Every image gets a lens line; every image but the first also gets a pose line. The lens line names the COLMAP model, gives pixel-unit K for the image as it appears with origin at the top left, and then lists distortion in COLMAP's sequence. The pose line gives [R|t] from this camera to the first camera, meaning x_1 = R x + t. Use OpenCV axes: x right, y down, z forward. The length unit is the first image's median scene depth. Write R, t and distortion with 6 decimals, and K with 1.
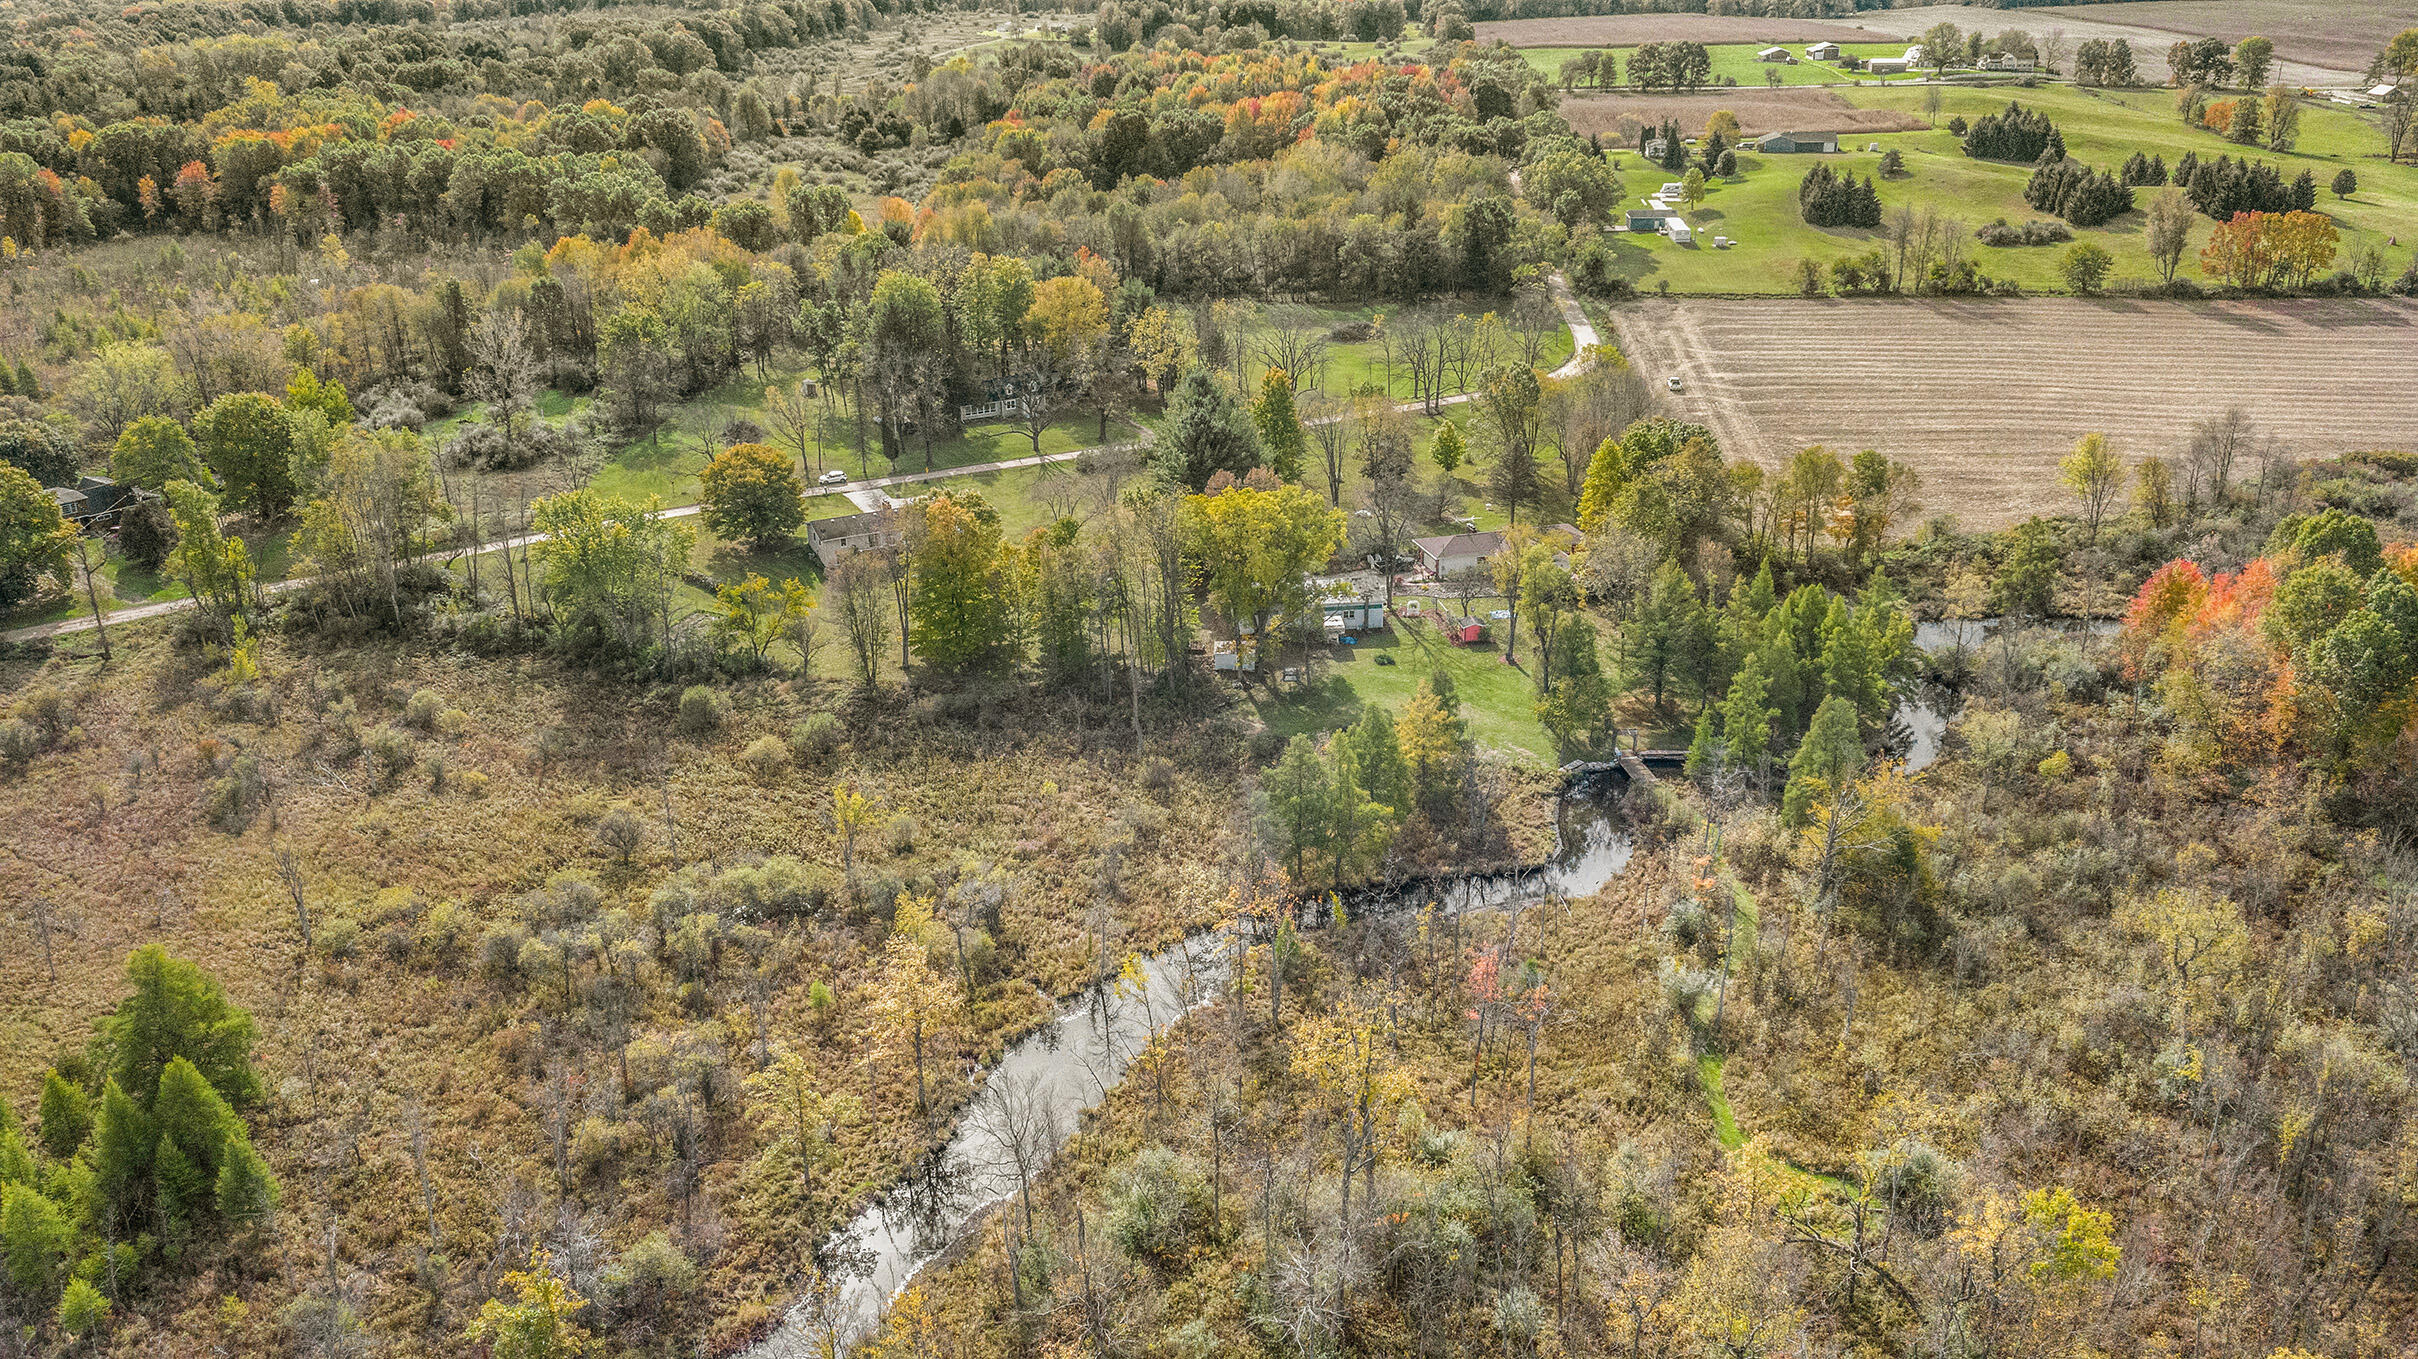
lens RADIAL K [[1943.2, 0, 1212.1], [0, 1943.2, 678.5], [0, 0, 1]] dist [0.000461, 0.009859]
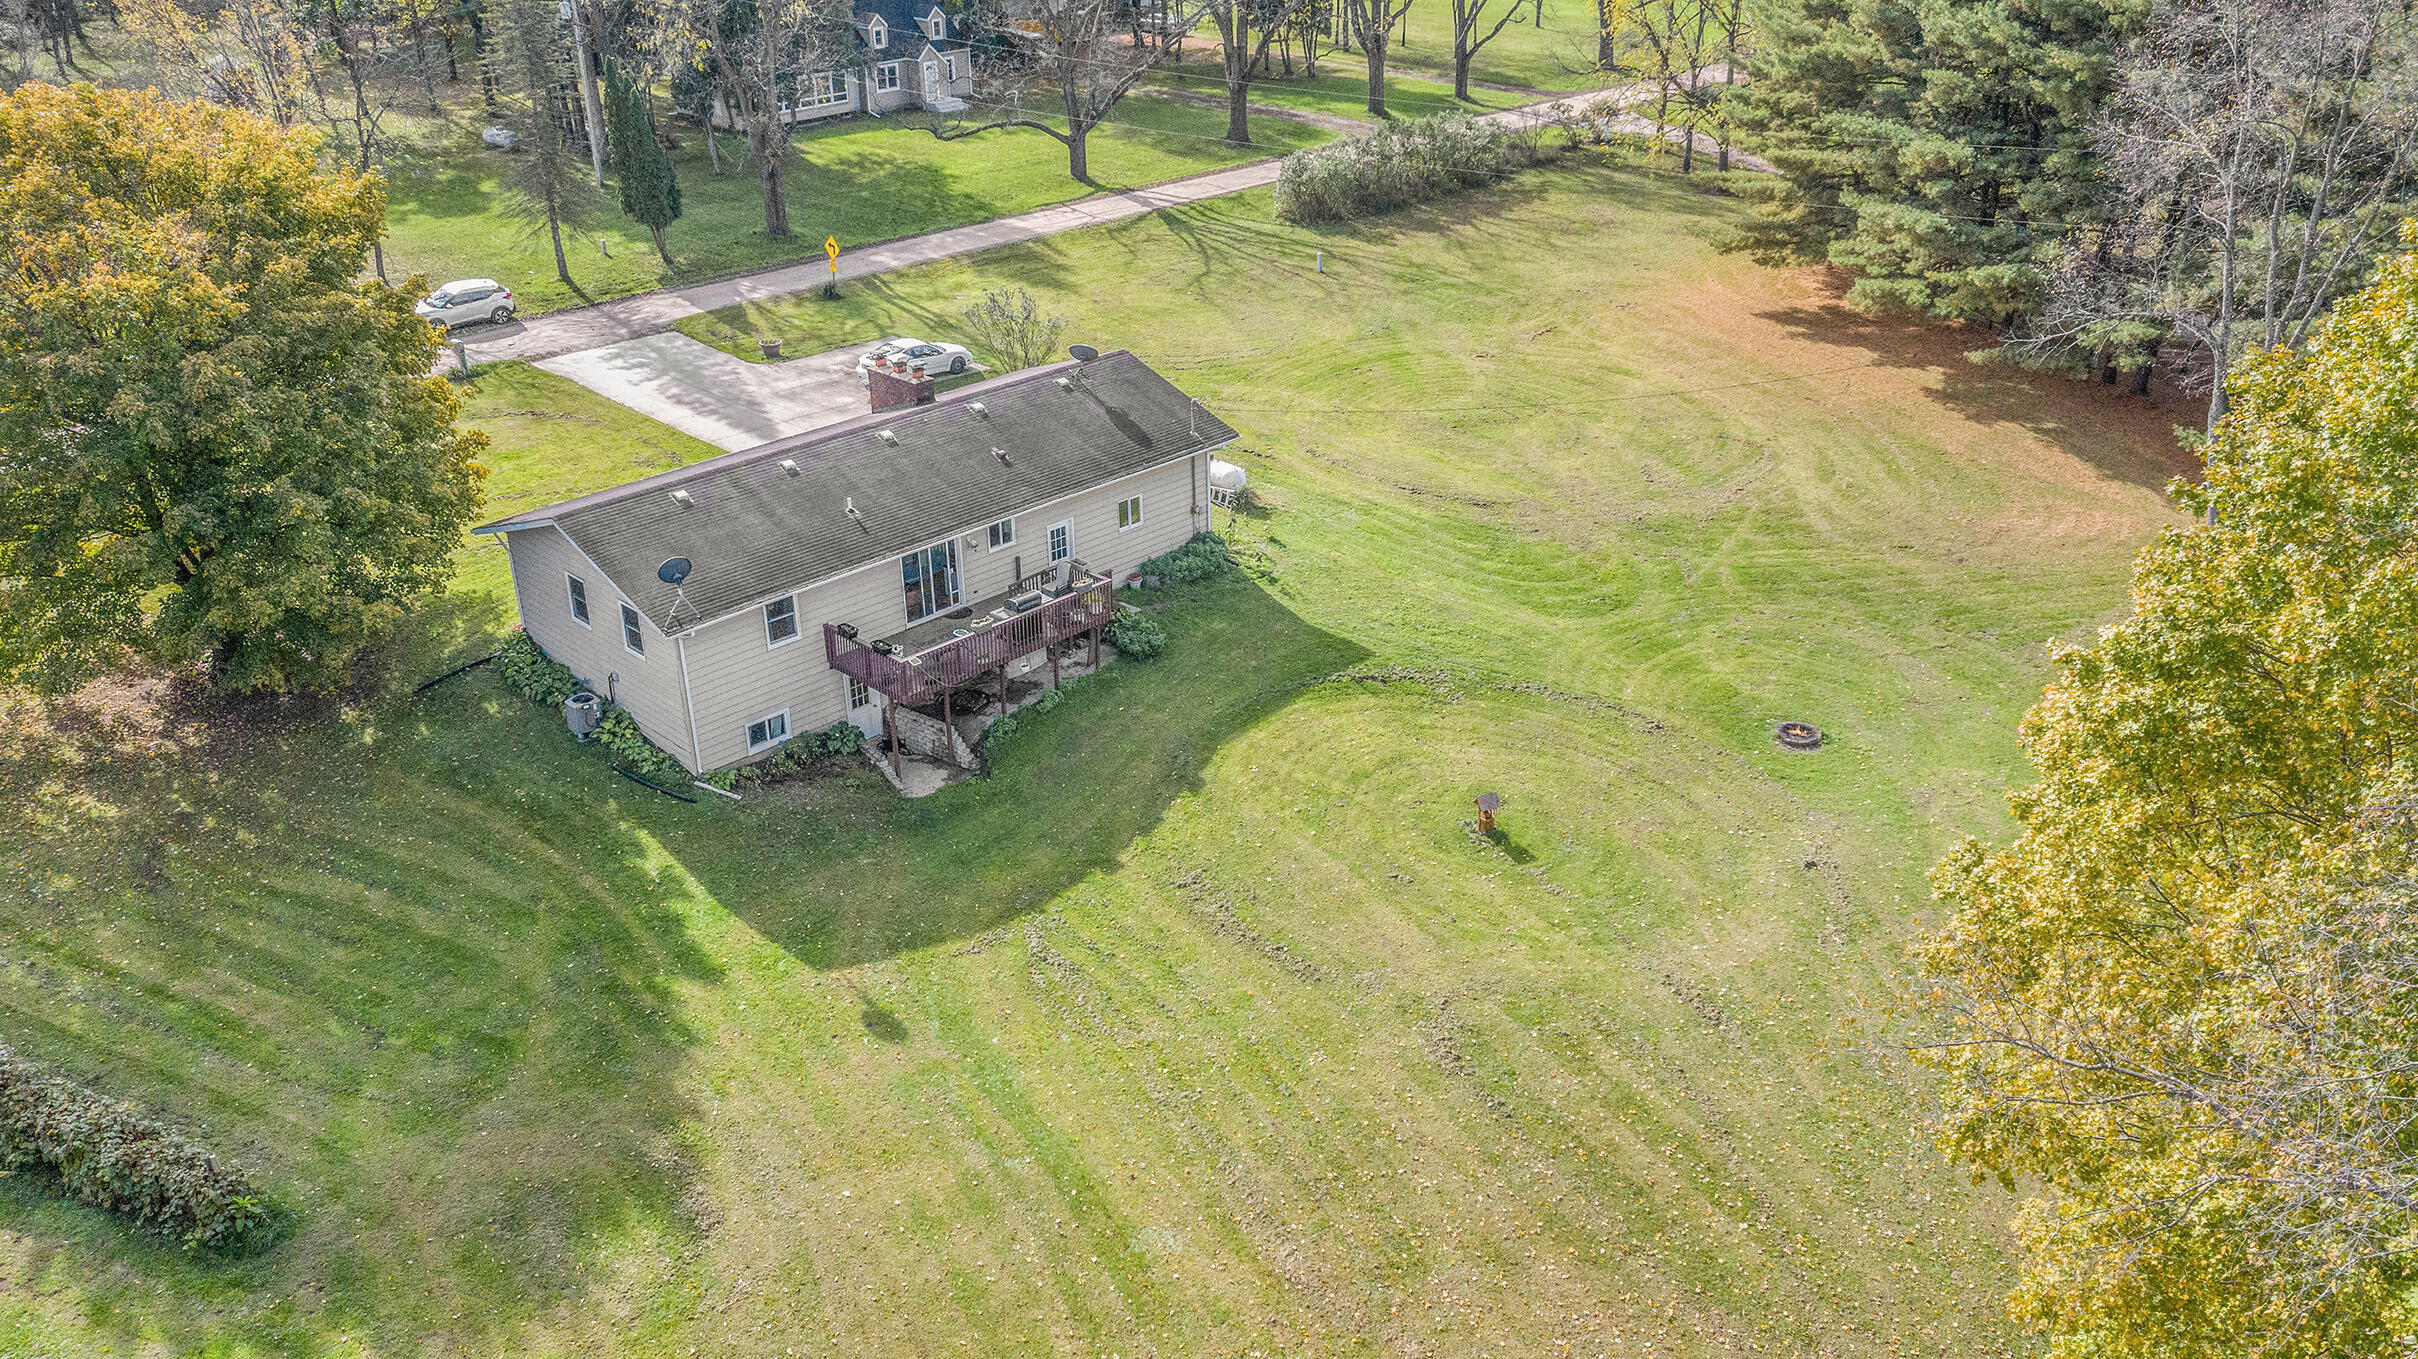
lens RADIAL K [[1943.2, 0, 1207.0], [0, 1943.2, 692.5], [0, 0, 1]] dist [0.000461, 0.009859]
pose [[0.953192, -0.136373, 0.269864, -0.175513], [0.114818, 0.988911, 0.094185, -0.065559], [-0.279716, -0.058791, 0.958281, 0.719012]]
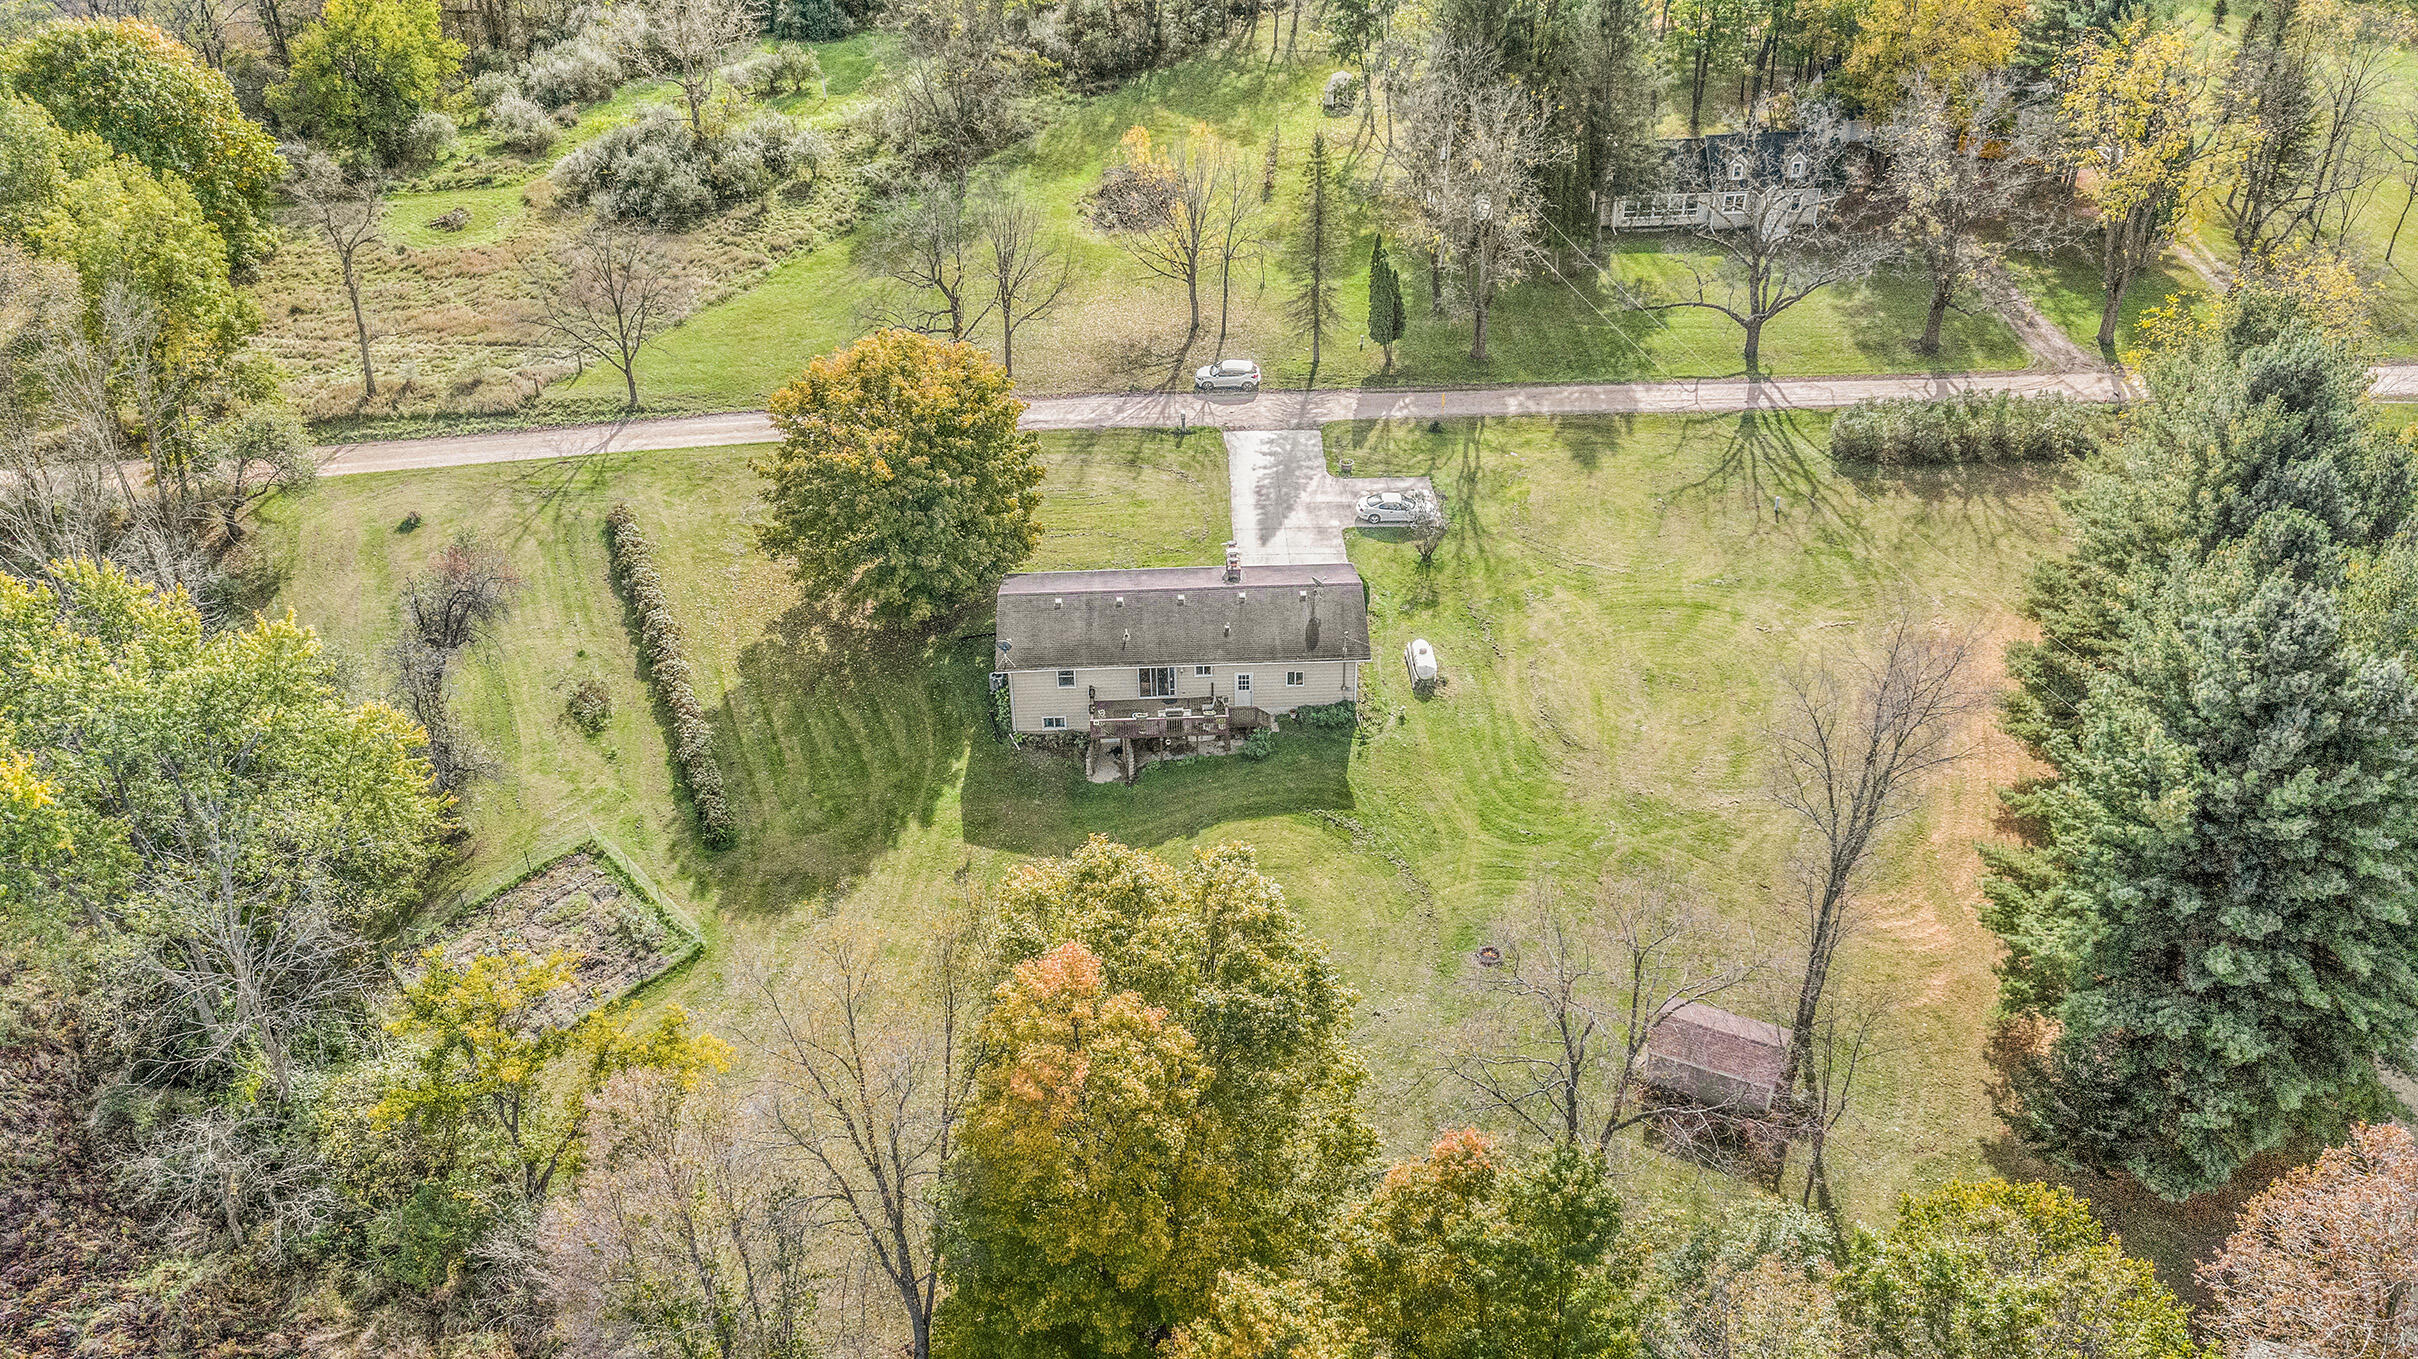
lens RADIAL K [[1943.2, 0, 1209.5], [0, 1943.2, 674.9], [0, 0, 1]] dist [0.000461, 0.009859]
pose [[0.906460, 0.236062, -0.350150, -0.035670], [-0.158133, 0.958583, 0.236881, -0.138667], [0.391566, -0.159353, 0.906246, 0.599360]]
